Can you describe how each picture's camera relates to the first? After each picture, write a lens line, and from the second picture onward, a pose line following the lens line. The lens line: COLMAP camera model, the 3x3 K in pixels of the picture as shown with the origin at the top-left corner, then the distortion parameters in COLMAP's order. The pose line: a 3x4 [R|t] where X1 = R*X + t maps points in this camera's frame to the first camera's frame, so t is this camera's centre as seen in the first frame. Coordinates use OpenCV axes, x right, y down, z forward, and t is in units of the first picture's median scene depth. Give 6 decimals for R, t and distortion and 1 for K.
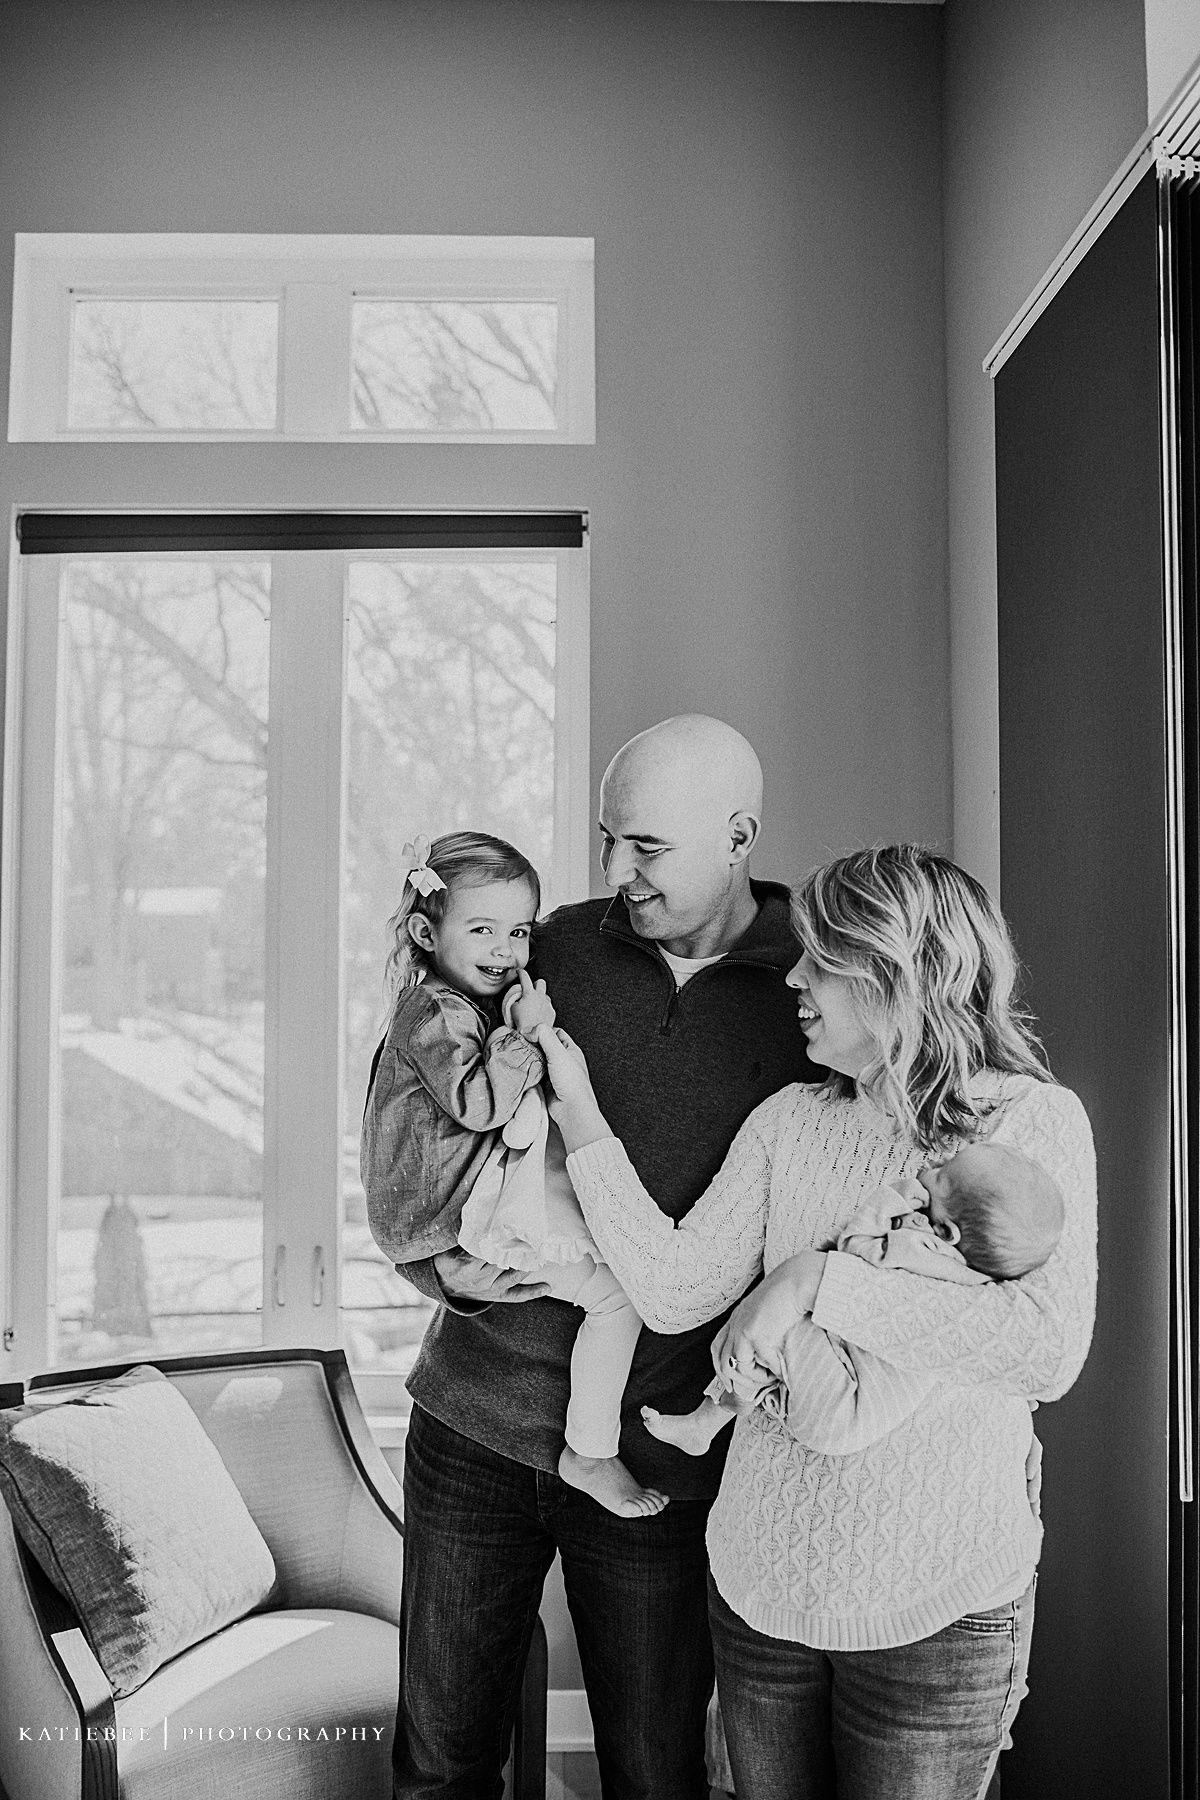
lens RADIAL K [[1686.2, 0, 606.3], [0, 1686.2, 855.6], [0, 0, 1]] dist [-0.082313, 0.022911]
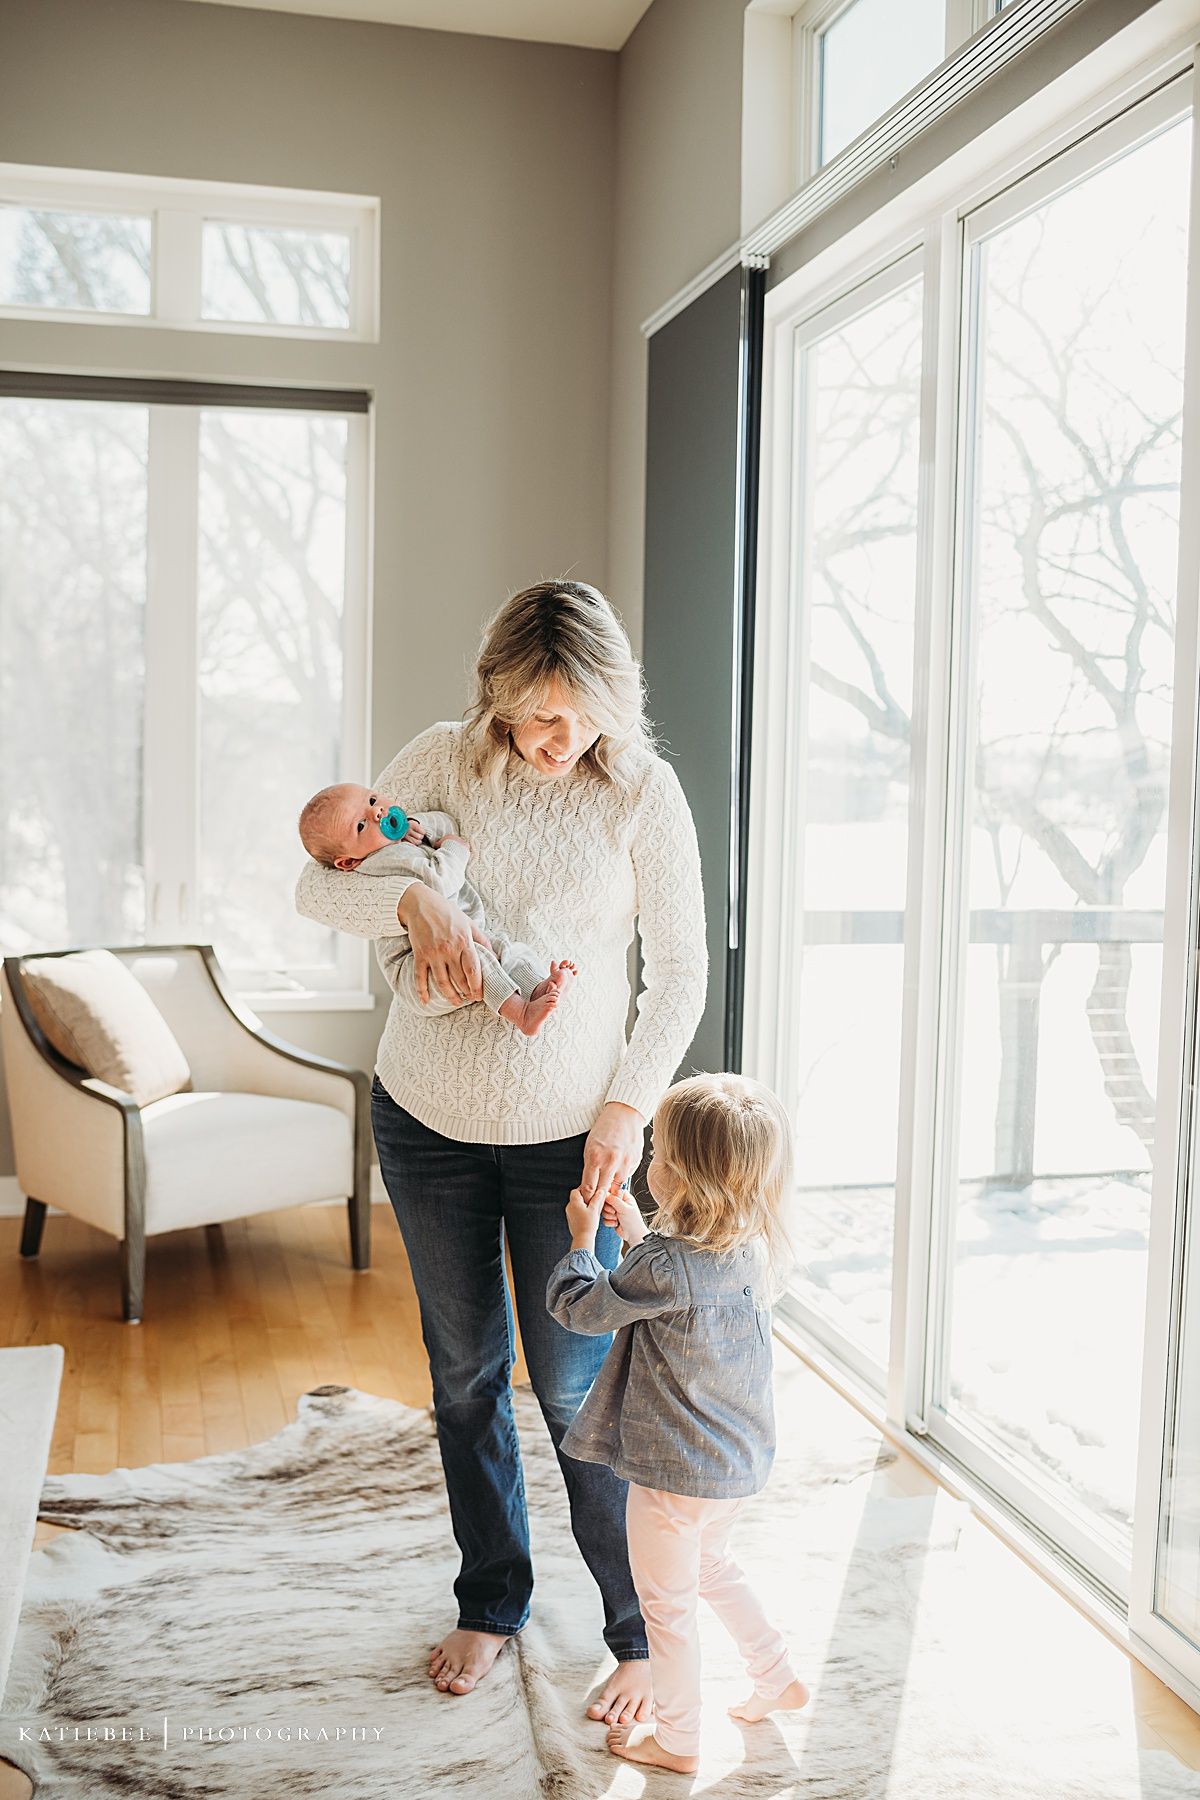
lens RADIAL K [[1783.1, 0, 599.3], [0, 1783.1, 853.4], [0, 0, 1]] dist [-0.096116, 0.089950]
pose [[0.974412, 0.002623, 0.224755, -0.207184], [-0.028062, 0.993528, 0.110065, 0.029590], [-0.223012, -0.113556, 0.968179, -0.744862]]
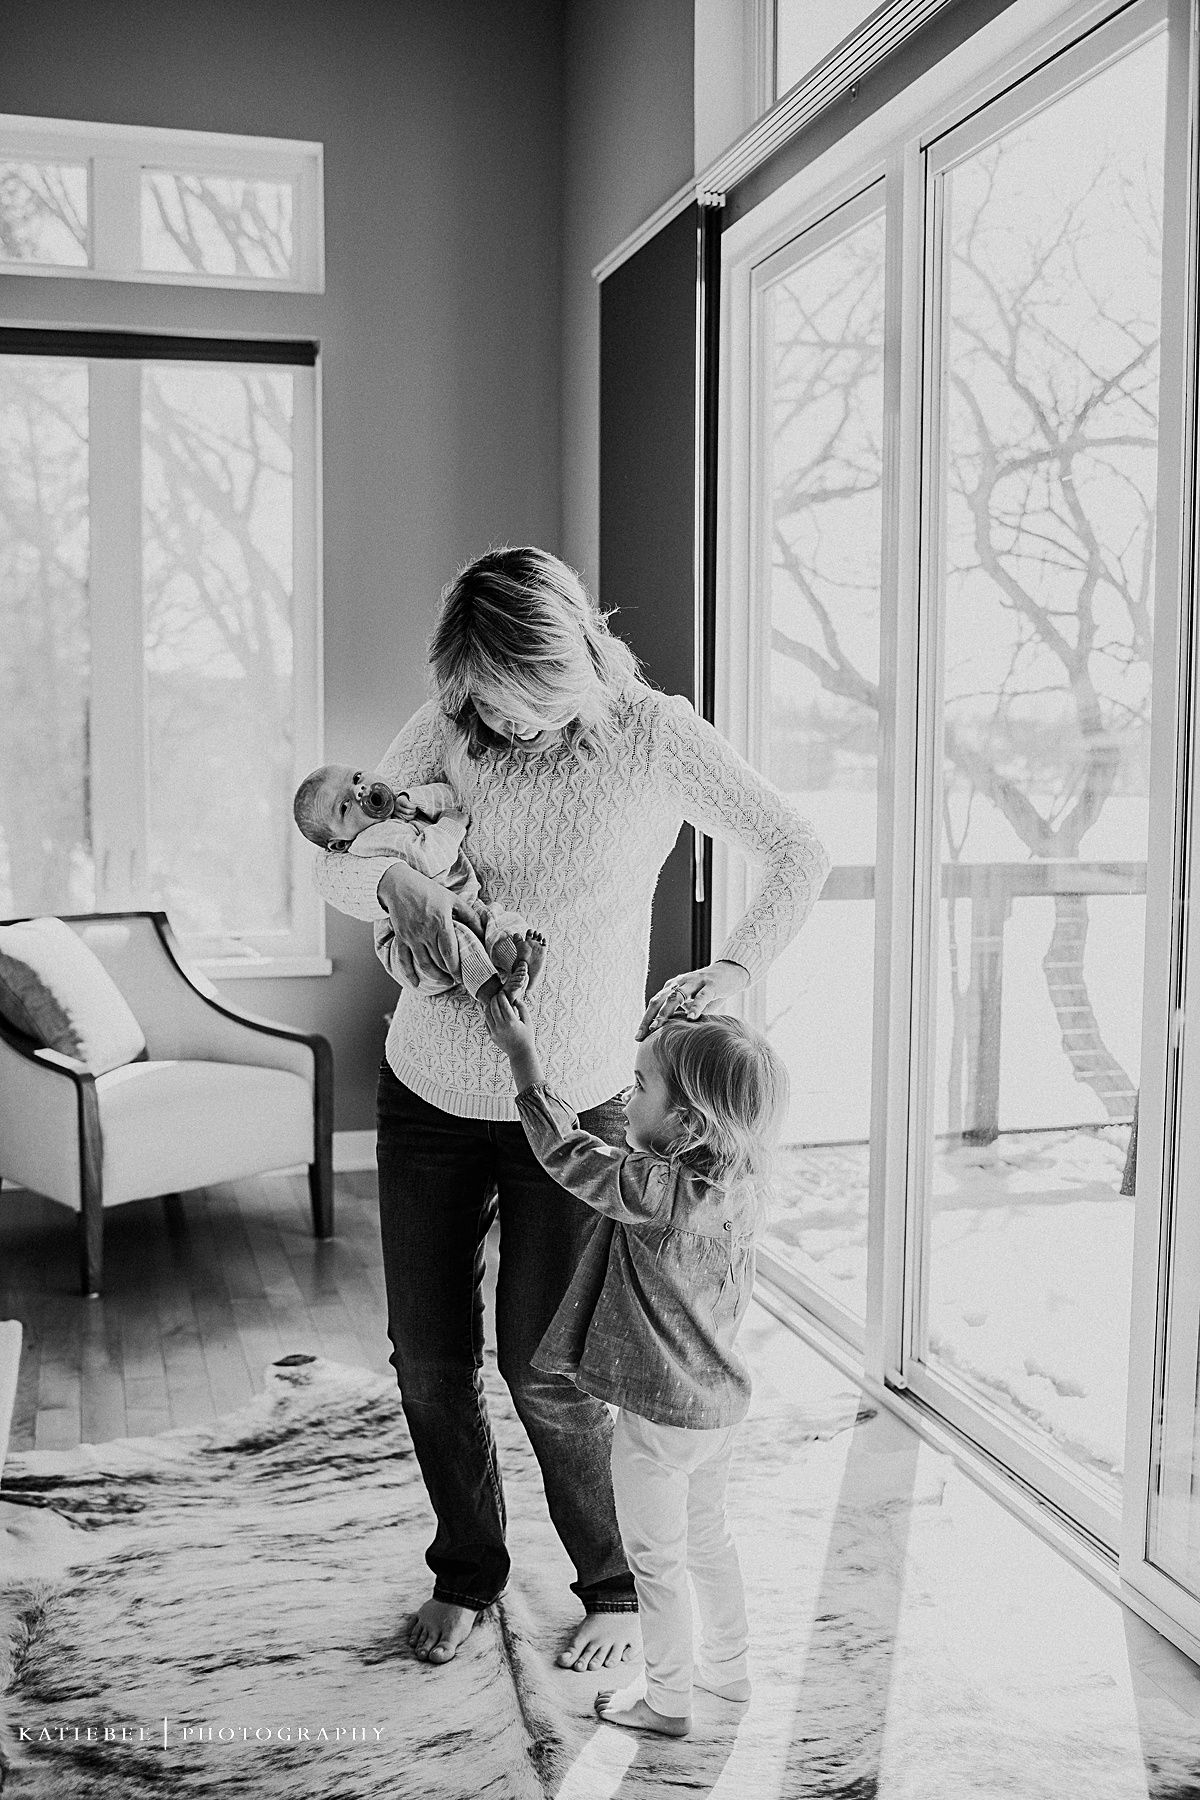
lens RADIAL K [[1783.1, 0, 599.3], [0, 1783.1, 853.4], [0, 0, 1]] dist [-0.096116, 0.089950]
pose [[0.967276, -0.017651, 0.253112, -0.212456], [-0.014550, 0.992077, 0.124787, 0.048892], [-0.253309, -0.124386, 0.959355, -0.714616]]
